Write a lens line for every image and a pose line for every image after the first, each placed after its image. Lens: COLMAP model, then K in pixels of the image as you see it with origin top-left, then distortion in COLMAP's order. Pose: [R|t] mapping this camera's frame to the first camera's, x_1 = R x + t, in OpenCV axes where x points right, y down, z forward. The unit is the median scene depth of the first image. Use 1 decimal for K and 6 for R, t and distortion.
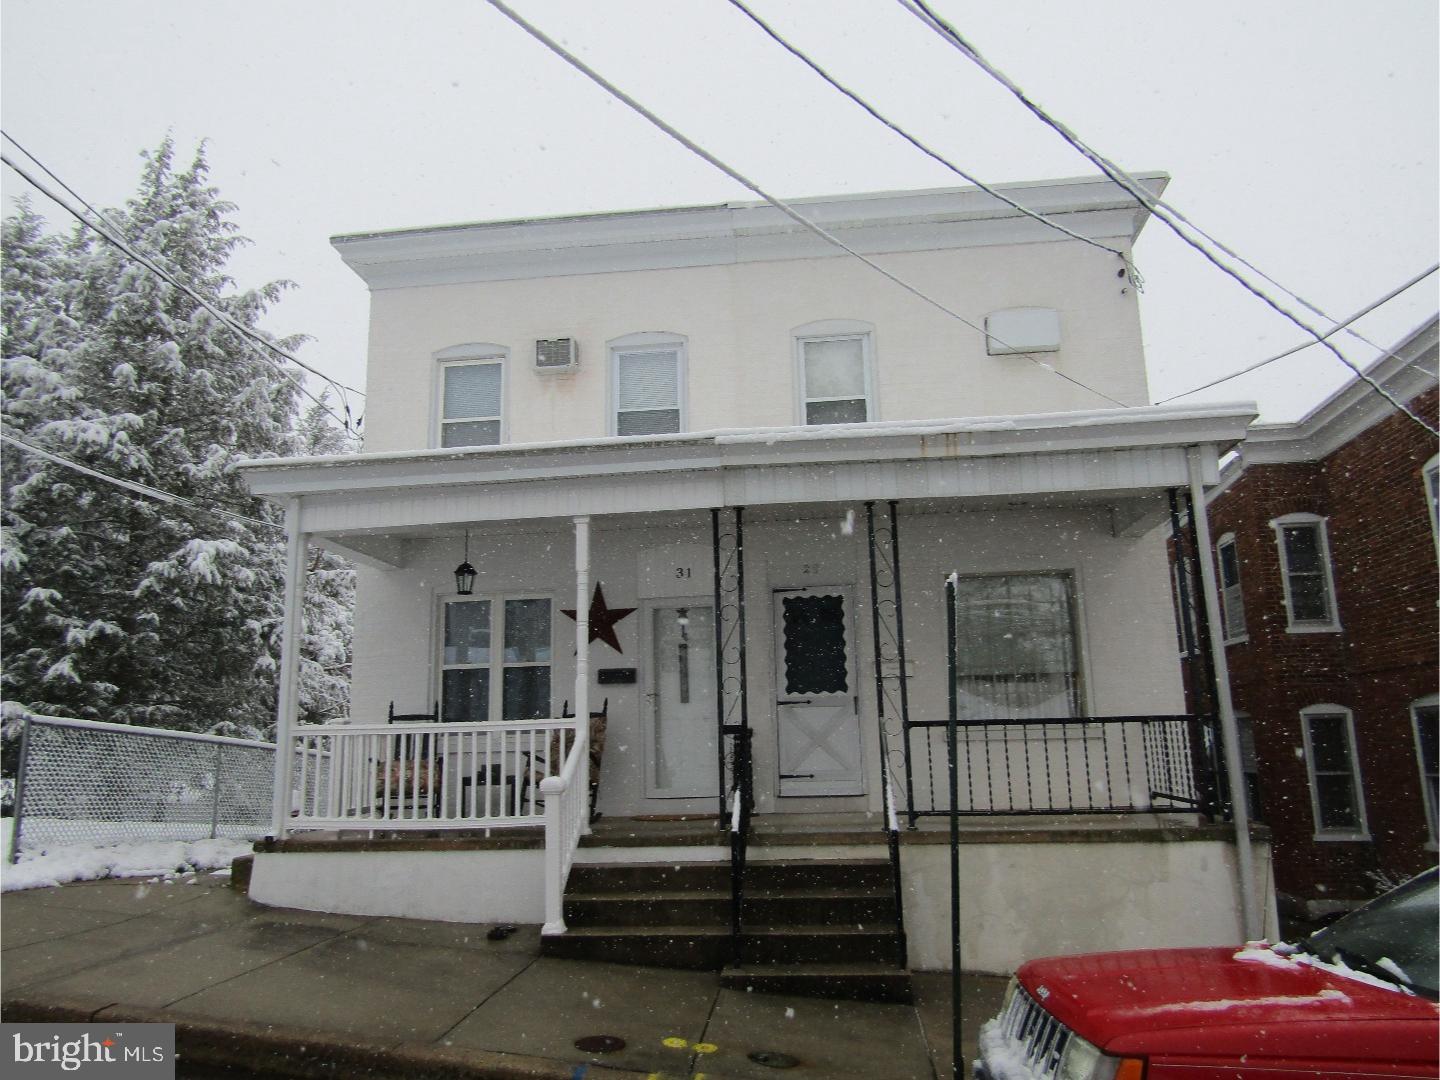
lens RADIAL K [[1017.6, 0, 730.7], [0, 1017.6, 535.7], [0, 0, 1]] dist [-0.014629, -0.001563]
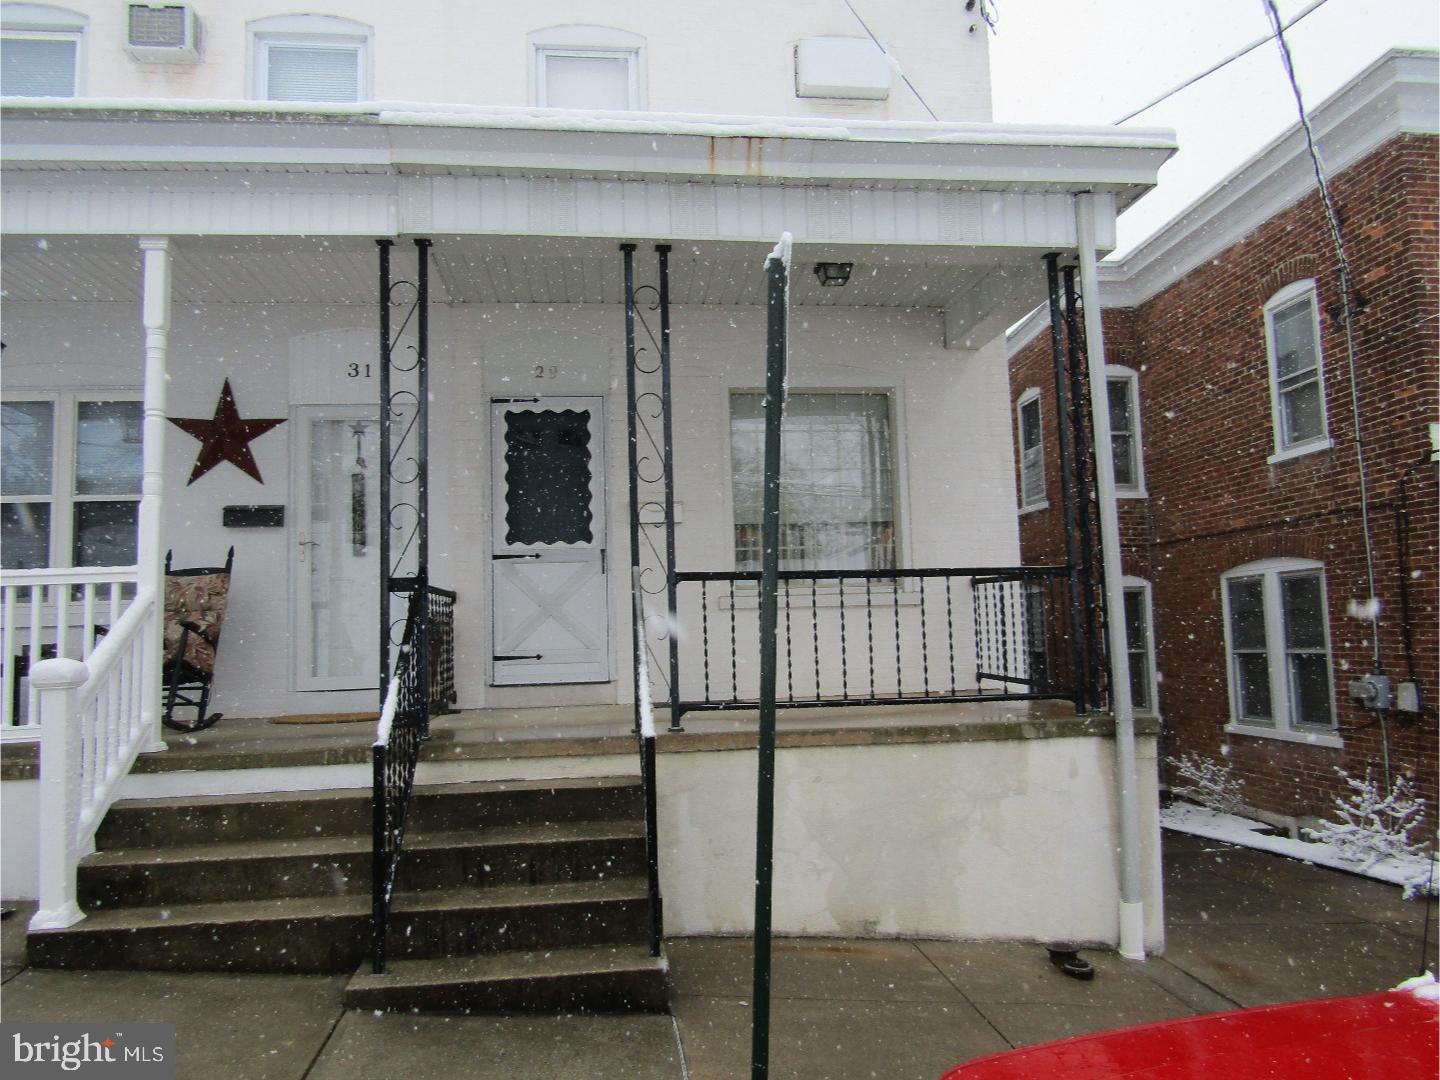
lens RADIAL K [[1017.6, 0, 730.7], [0, 1017.6, 535.7], [0, 0, 1]] dist [-0.014629, -0.001563]
pose [[0.973361, 0.016166, 0.228707, 0.054524], [-0.040403, 0.993995, 0.101691, 0.085615], [-0.225689, -0.108222, 0.968169, 0.333038]]
